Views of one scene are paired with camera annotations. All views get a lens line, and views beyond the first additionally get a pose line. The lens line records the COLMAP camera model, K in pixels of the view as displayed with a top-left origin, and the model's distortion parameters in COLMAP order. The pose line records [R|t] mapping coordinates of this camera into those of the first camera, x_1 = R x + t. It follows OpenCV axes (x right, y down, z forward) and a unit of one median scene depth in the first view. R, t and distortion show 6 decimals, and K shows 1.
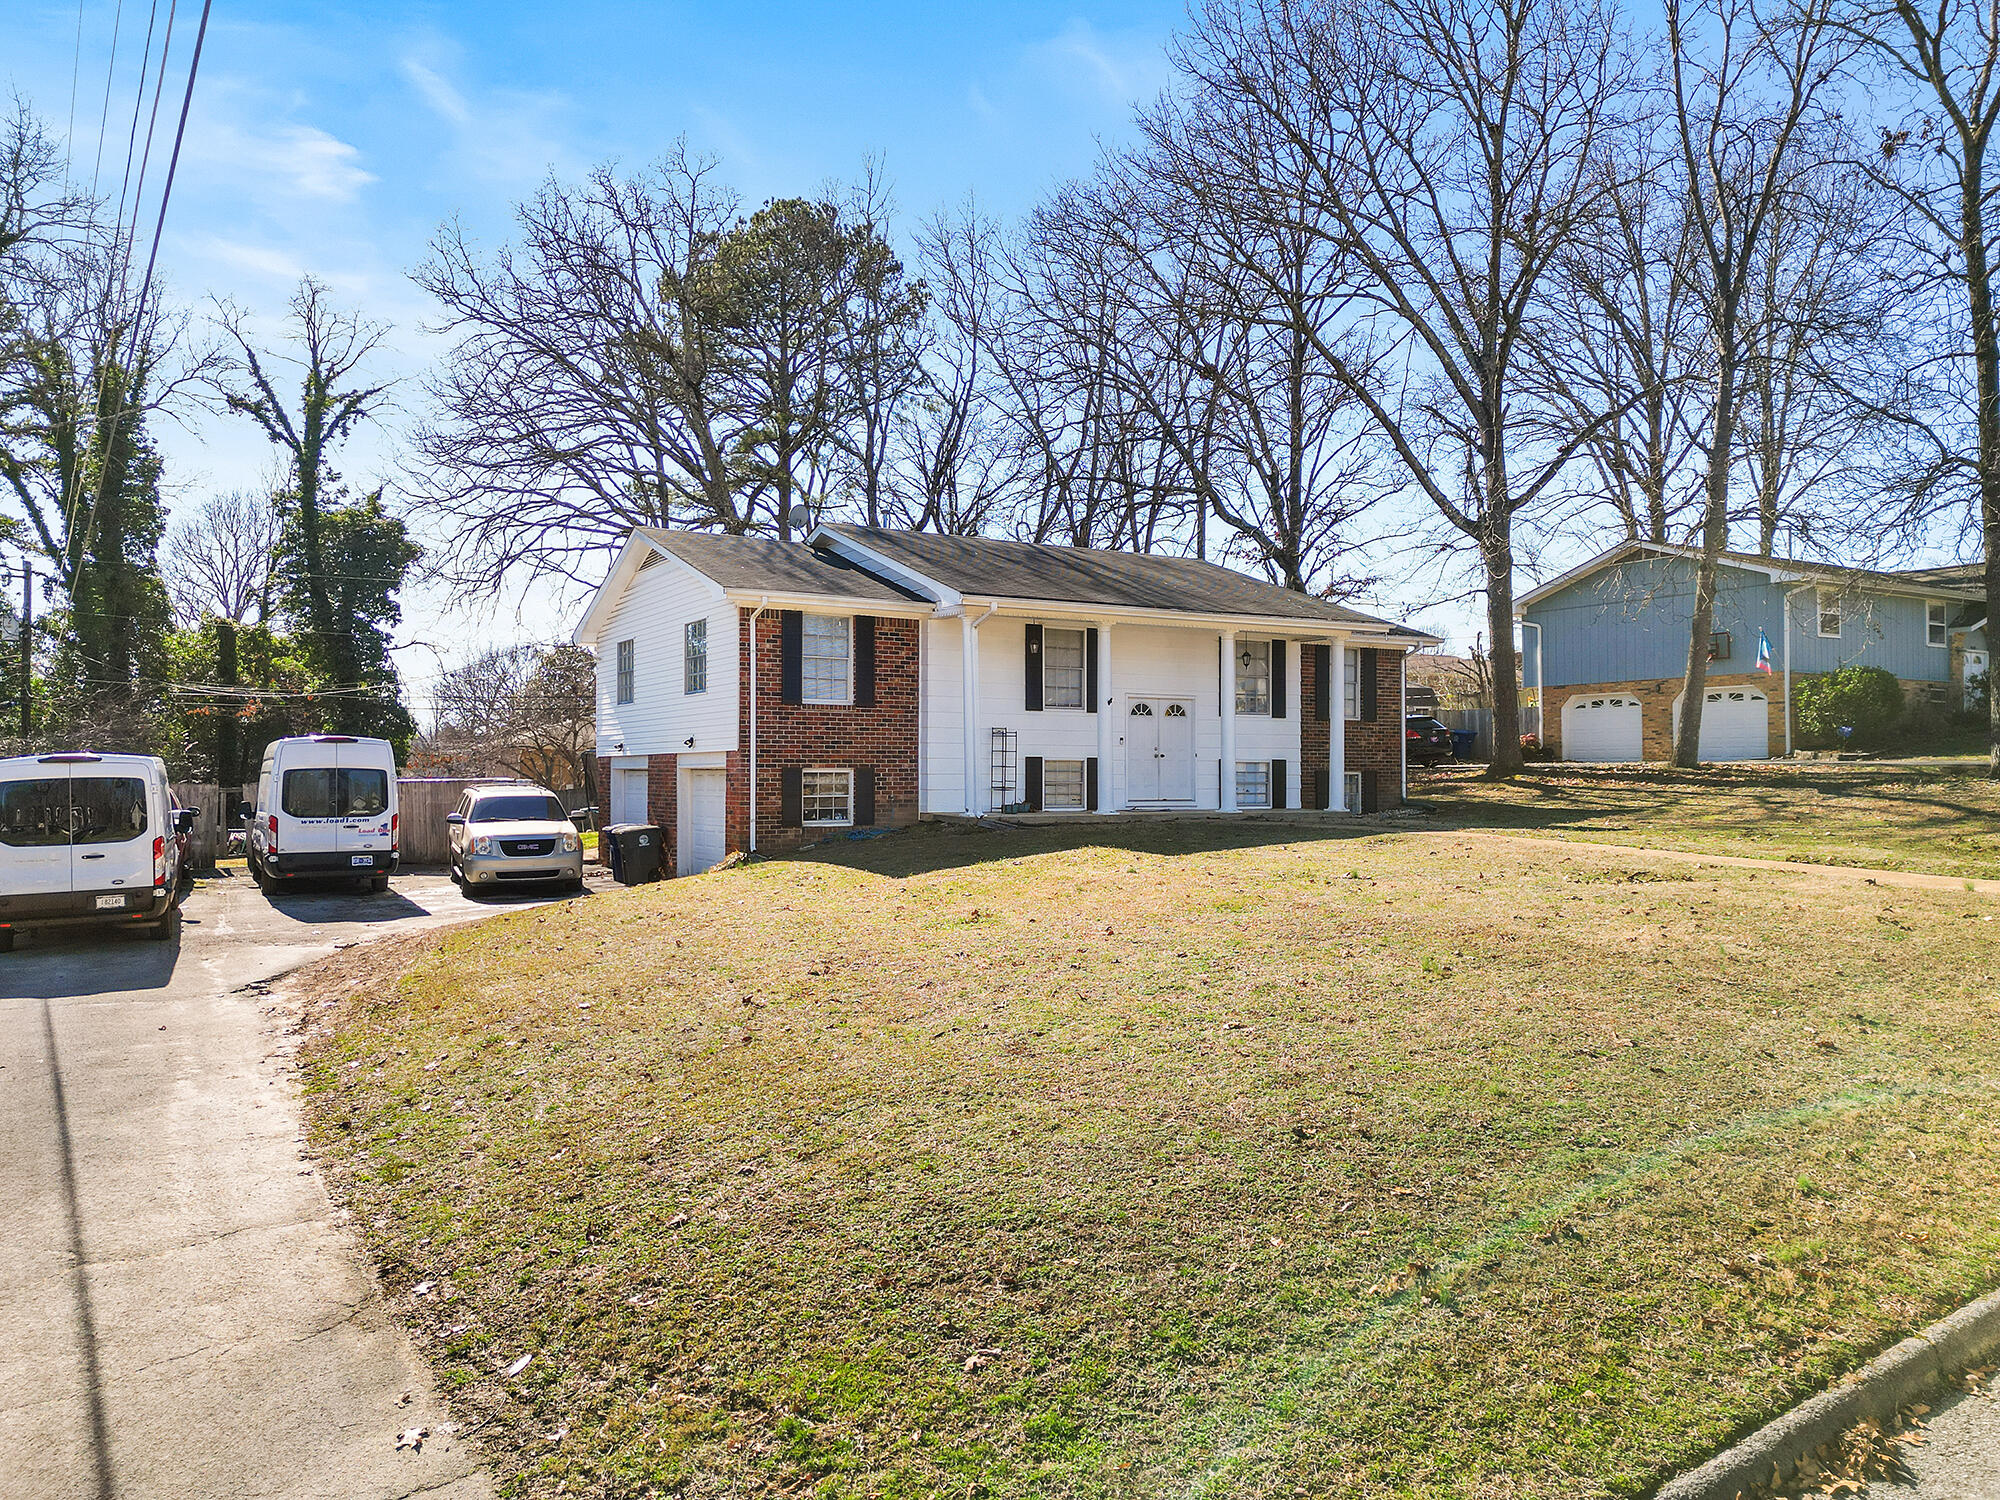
lens RADIAL K [[1336.1, 0, 992.1], [0, 1336.1, 736.7], [0, 0, 1]] dist [0.049639, -0.001505]
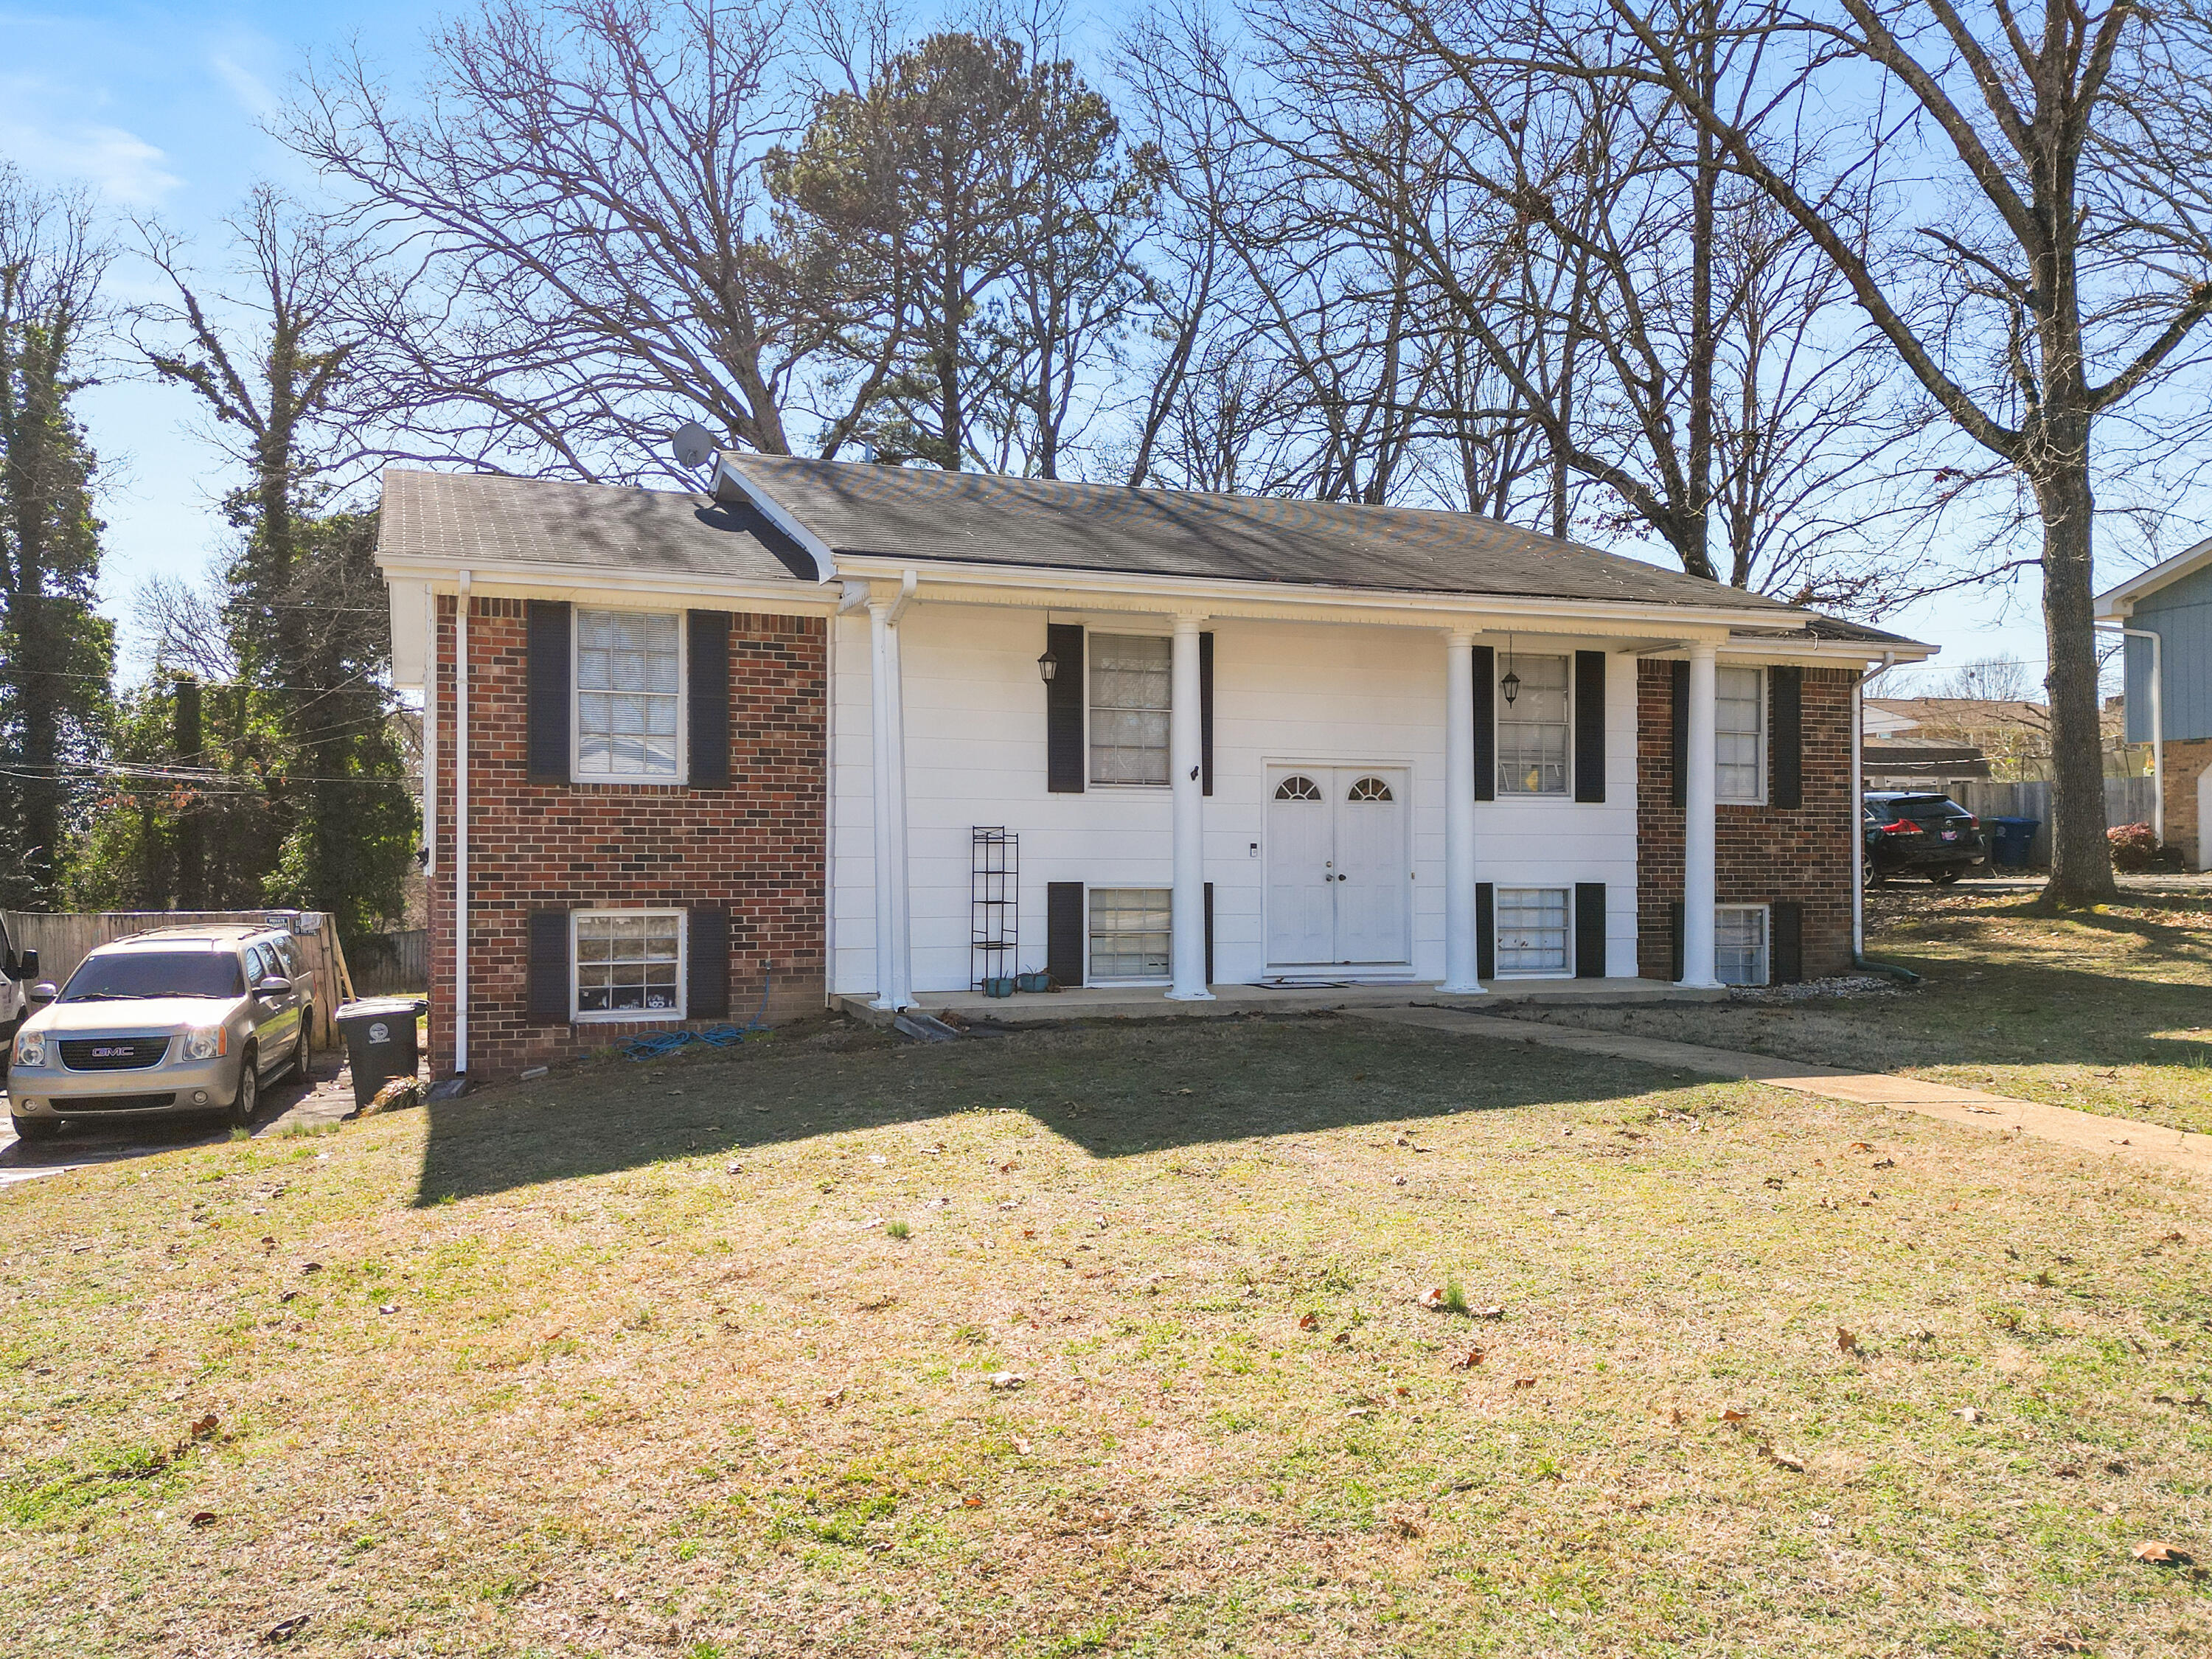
lens RADIAL K [[1735.0, 0, 1105.1], [0, 1735.0, 845.1], [0, 0, 1]] dist [0.025803, 0.017281]
pose [[0.987139, -0.003522, -0.159827, 0.116076], [0.005524, 0.999912, 0.012082, -0.005473], [0.159771, -0.012810, 0.987071, 0.262244]]
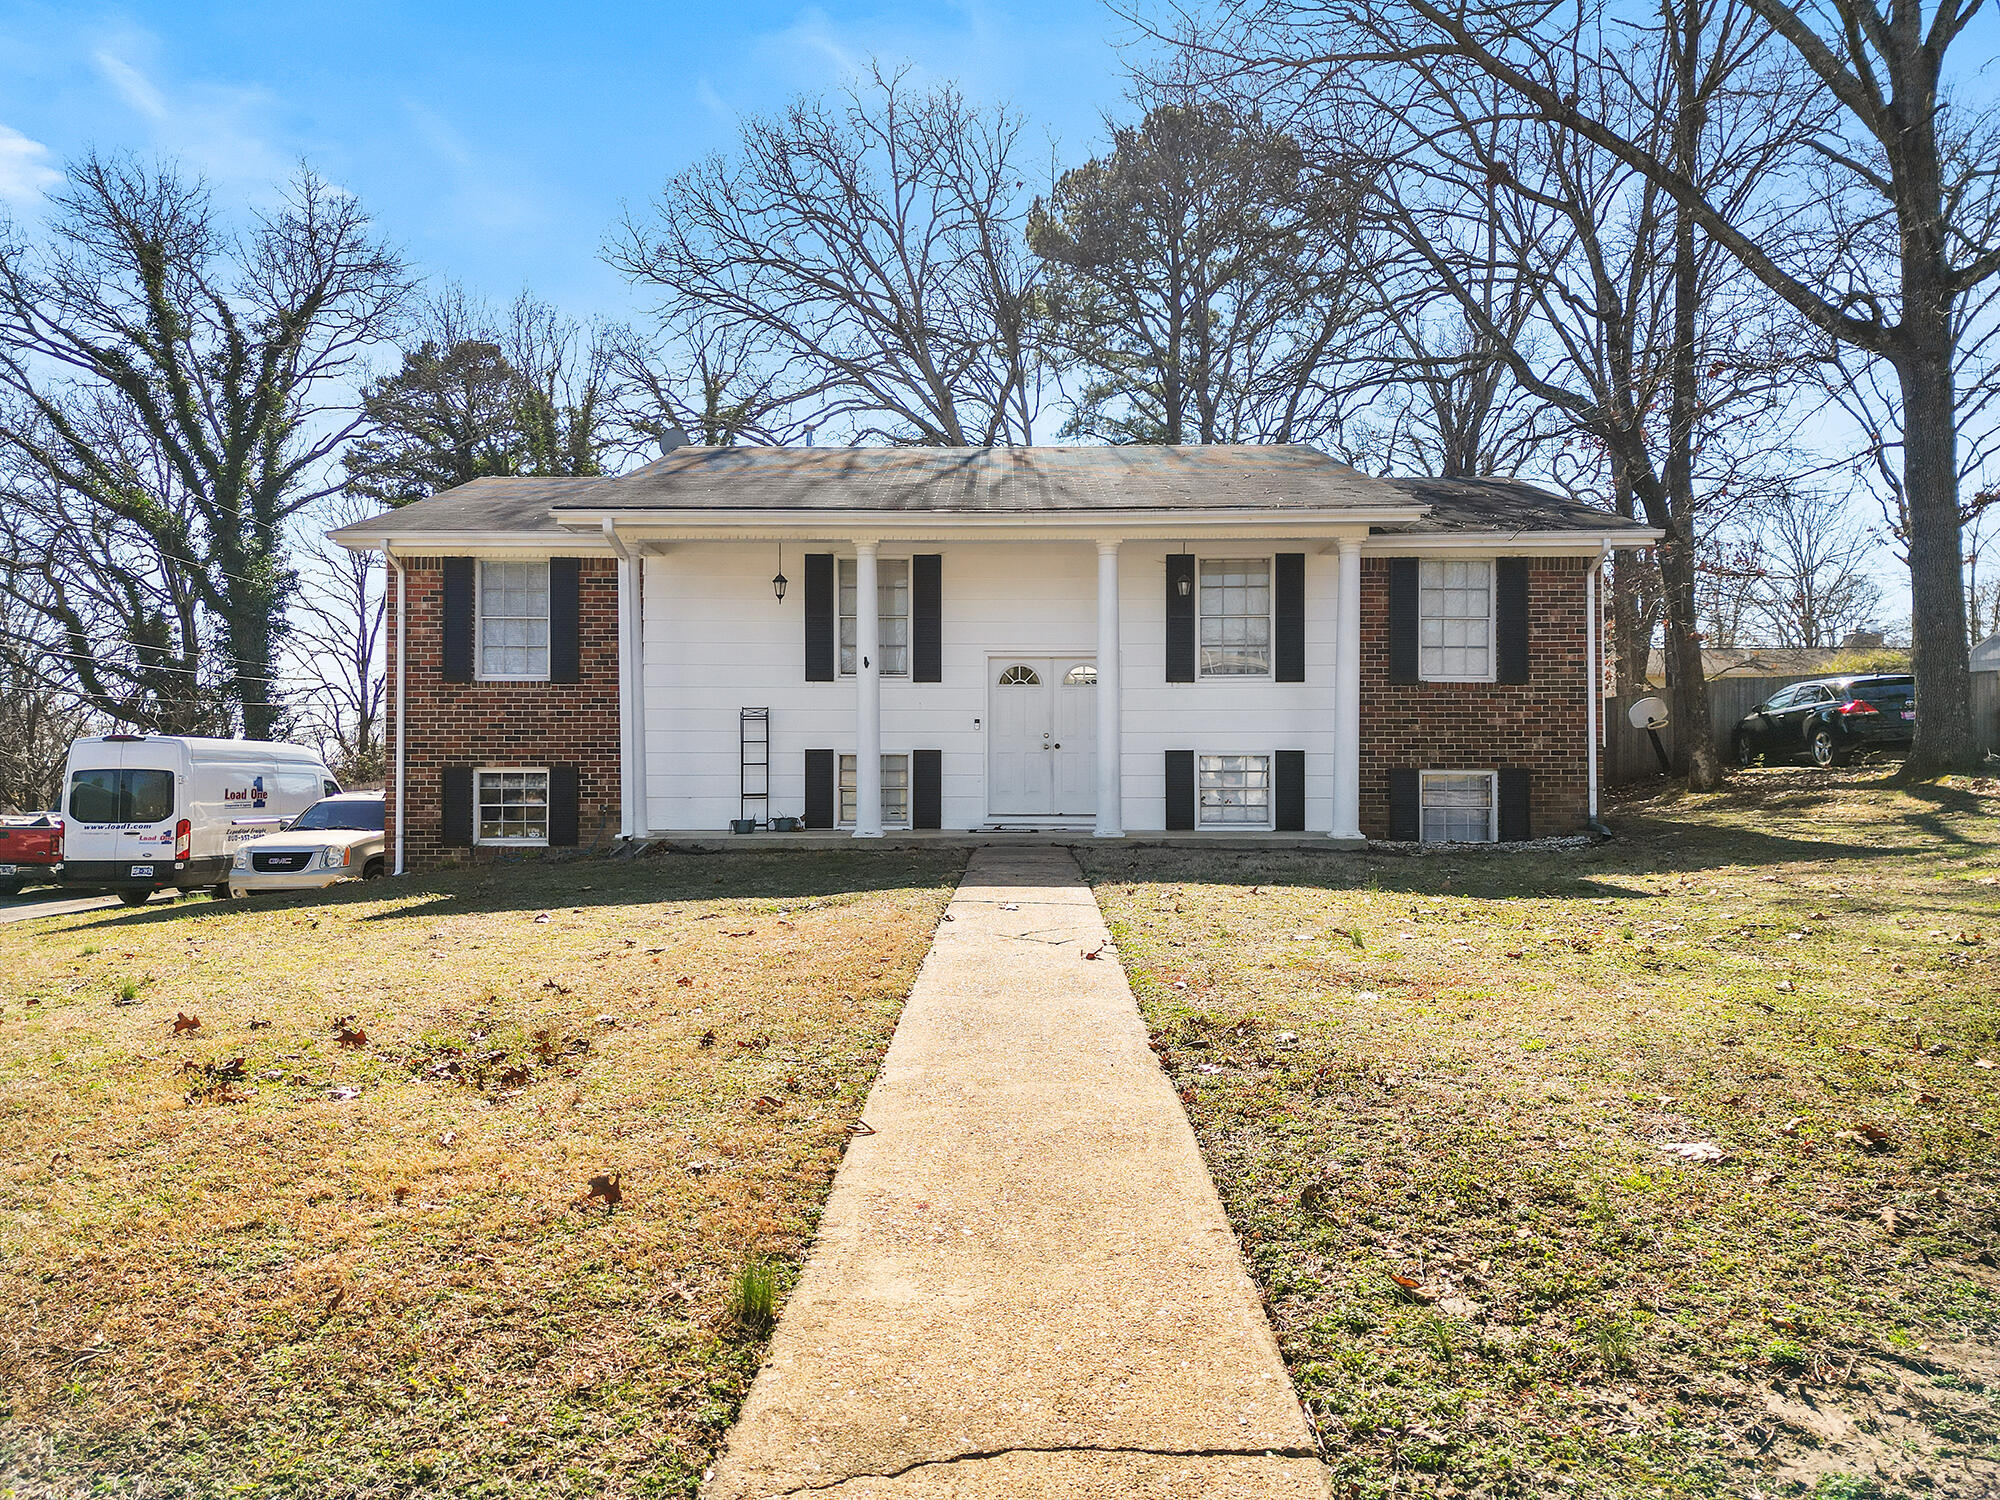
lens RADIAL K [[1361.3, 0, 999.8], [0, 1361.3, 752.0], [0, 0, 1]] dist [0.026692, 0.000610]
pose [[0.865528, -0.010130, -0.500759, 0.346329], [0.014877, 0.999874, 0.005487, 0.010584], [0.500640, -0.012199, 0.865570, 0.340163]]
